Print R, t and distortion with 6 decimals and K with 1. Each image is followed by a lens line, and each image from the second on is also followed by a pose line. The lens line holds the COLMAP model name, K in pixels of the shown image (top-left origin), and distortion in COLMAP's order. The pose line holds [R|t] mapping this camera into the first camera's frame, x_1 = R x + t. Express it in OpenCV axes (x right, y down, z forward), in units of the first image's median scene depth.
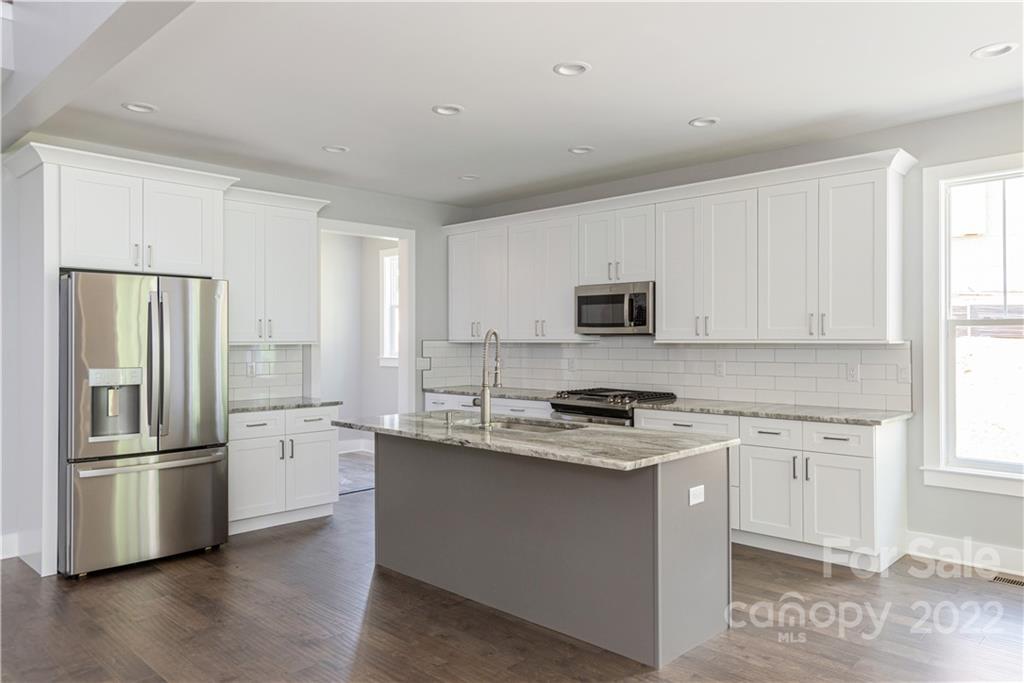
lens RADIAL K [[697.0, 0, 512.0], [0, 697.0, 341.5], [0, 0, 1]] dist [-0.000856, 0.000359]
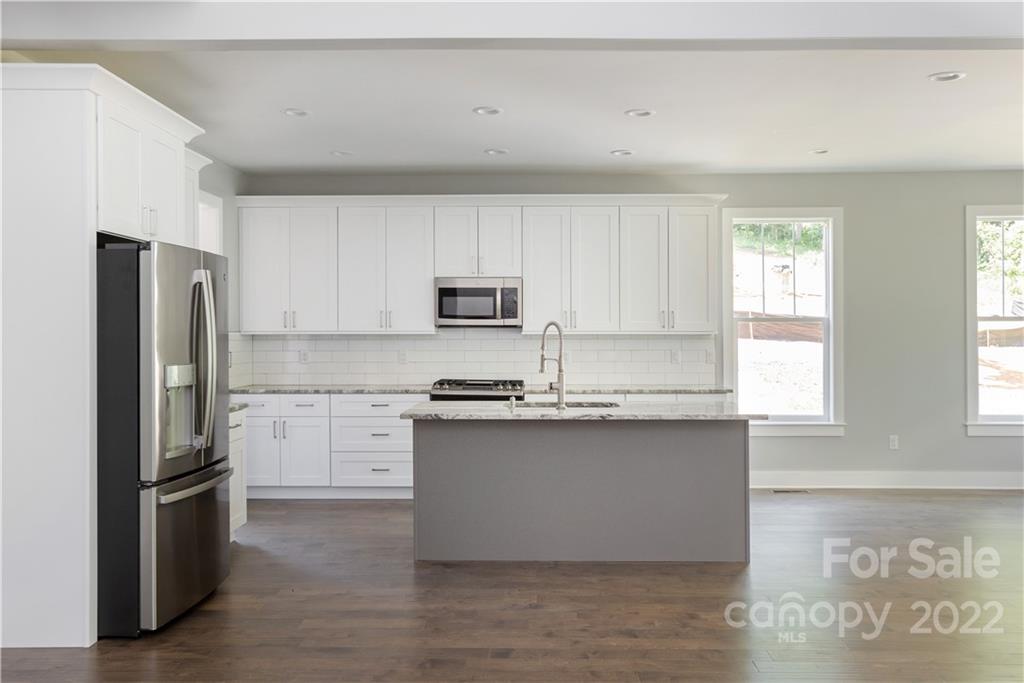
lens RADIAL K [[874.8, 0, 508.9], [0, 874.8, 324.0], [0, 0, 1]] dist [-0.001061, -0.000834]
pose [[0.737992, 0.008886, 0.674751, -0.733243], [0.000071, 0.999912, -0.013246, 0.004254], [-0.674809, 0.009823, 0.737927, 0.005030]]
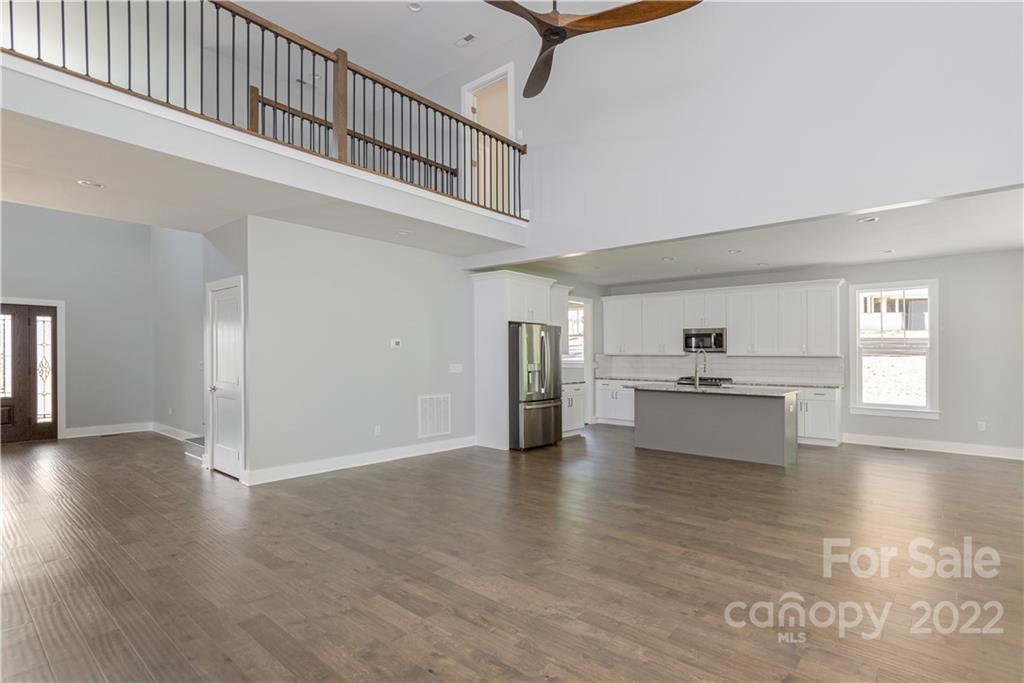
lens RADIAL K [[494.7, 0, 526.6], [0, 494.7, 354.8], [0, 0, 1]] dist [-0.017485, 0.000237]
pose [[0.996784, 0.009346, 0.079585, -0.554866], [-0.008932, 0.999945, -0.005548, 0.014261], [-0.079633, 0.004819, 0.996813, -0.515885]]
